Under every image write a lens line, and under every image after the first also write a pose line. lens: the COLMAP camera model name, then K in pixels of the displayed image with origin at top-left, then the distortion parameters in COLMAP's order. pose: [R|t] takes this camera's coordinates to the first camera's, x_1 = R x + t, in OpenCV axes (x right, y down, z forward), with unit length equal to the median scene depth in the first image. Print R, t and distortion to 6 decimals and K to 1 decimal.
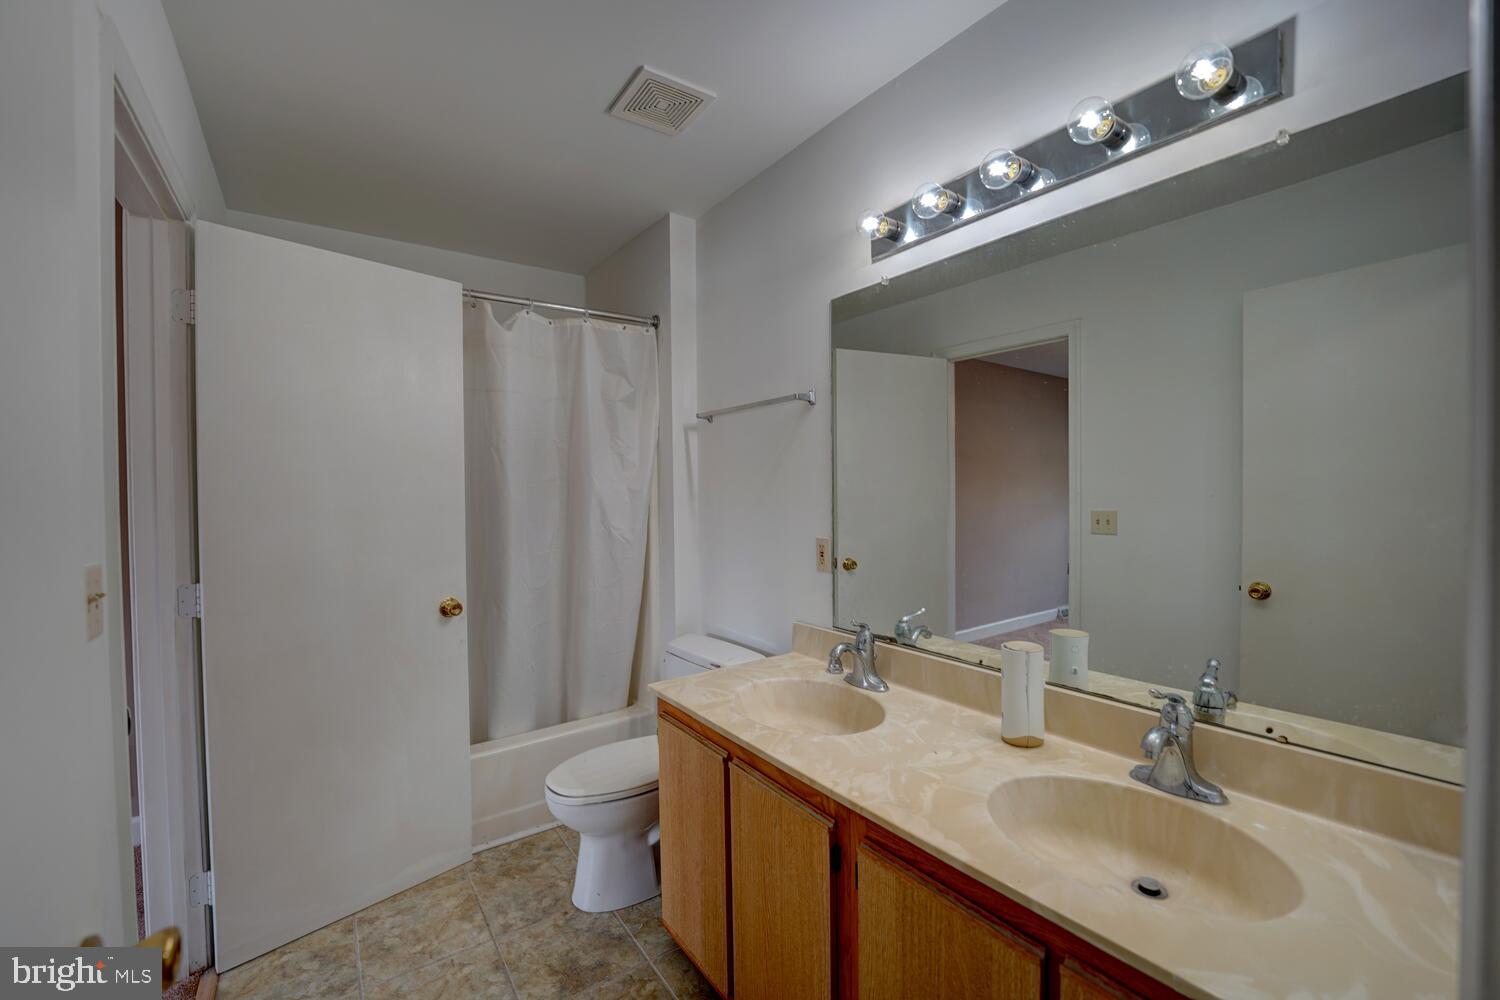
lens RADIAL K [[623.6, 0, 753.5], [0, 623.6, 503.4], [0, 0, 1]] dist [-0.012487, -0.000800]
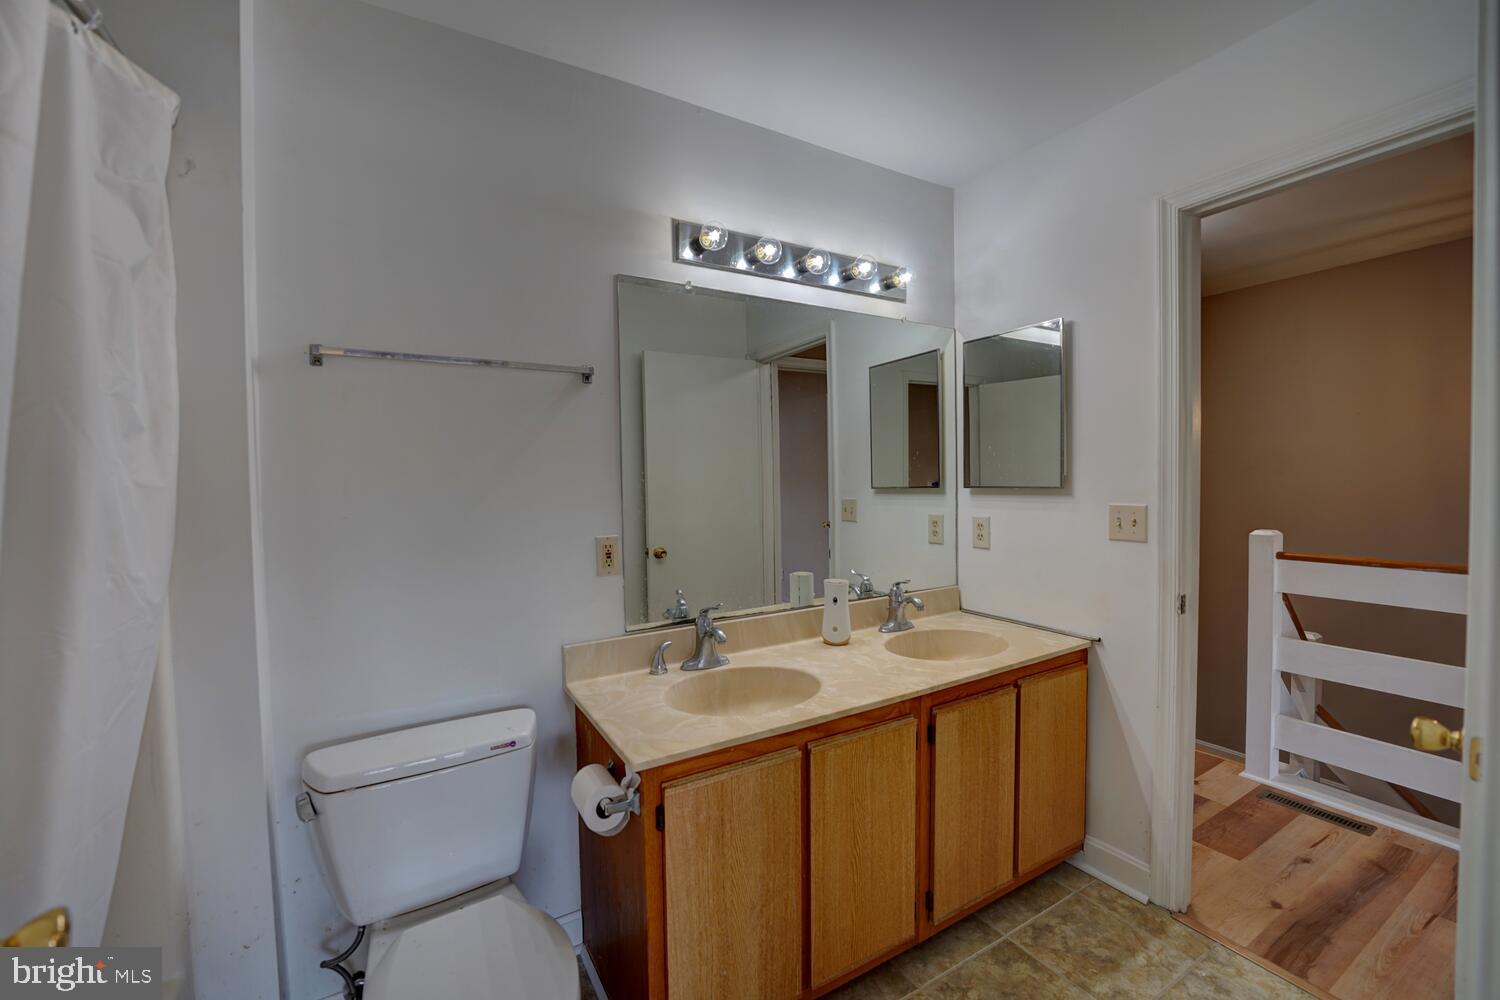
lens RADIAL K [[623.6, 0, 742.7], [0, 623.6, 504.7], [0, 0, 1]] dist [-0.012487, -0.000800]
pose [[0.081928, -0.026448, 0.996287, -1.002568], [0.040563, 0.998908, 0.023182, -0.004555], [-0.995812, 0.038514, 0.082912, 0.978386]]
